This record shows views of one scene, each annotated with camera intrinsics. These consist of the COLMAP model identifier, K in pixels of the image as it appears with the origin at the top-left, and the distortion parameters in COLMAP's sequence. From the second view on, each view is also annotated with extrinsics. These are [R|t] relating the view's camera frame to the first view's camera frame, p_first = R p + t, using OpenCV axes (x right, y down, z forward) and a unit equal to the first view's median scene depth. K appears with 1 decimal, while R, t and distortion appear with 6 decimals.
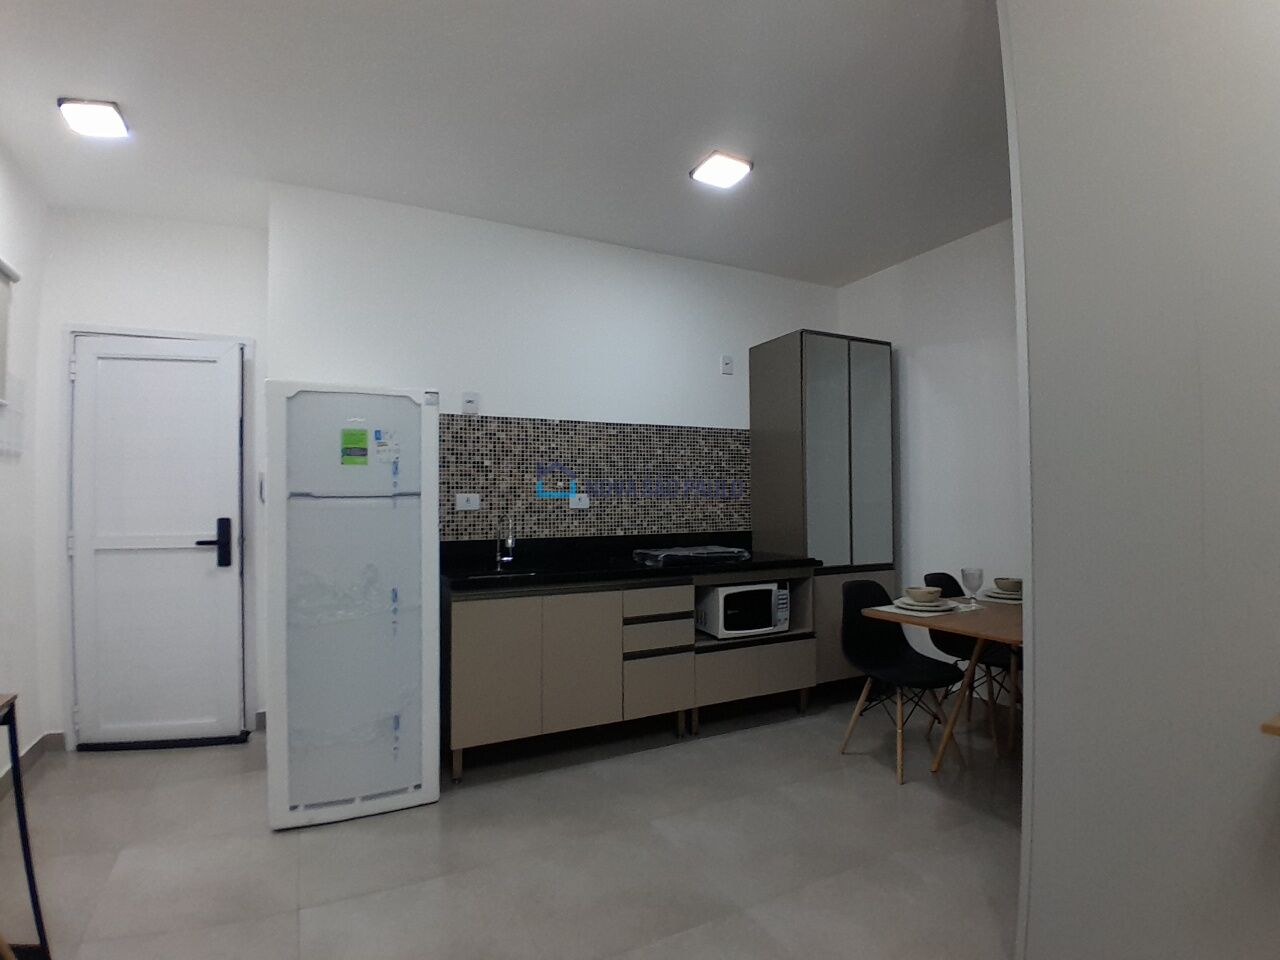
lens RADIAL K [[641.7, 0, 635.8], [0, 641.7, 488.2], [0, 0, 1]] dist [0.004266, -0.045211]
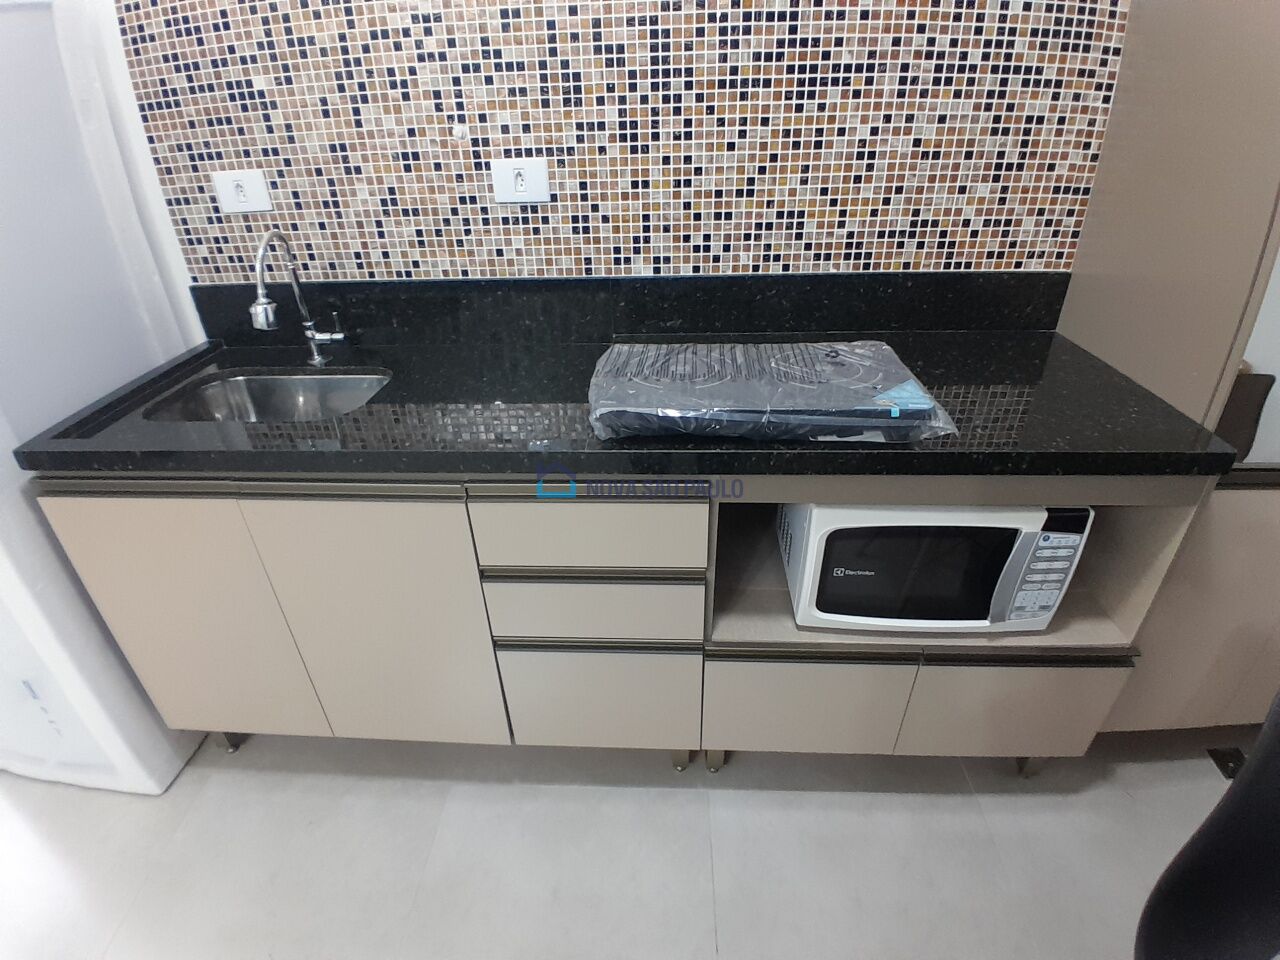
lens RADIAL K [[640.6, 0, 640.1], [0, 640.6, 497.6], [0, 0, 1]] dist [-0.013822, -0.031559]
pose [[0.866714, 0.239634, -0.437472, 0.182414], [0.028039, 0.852248, 0.522386, -0.014249], [0.498017, -0.465026, 0.731936, 0.691965]]
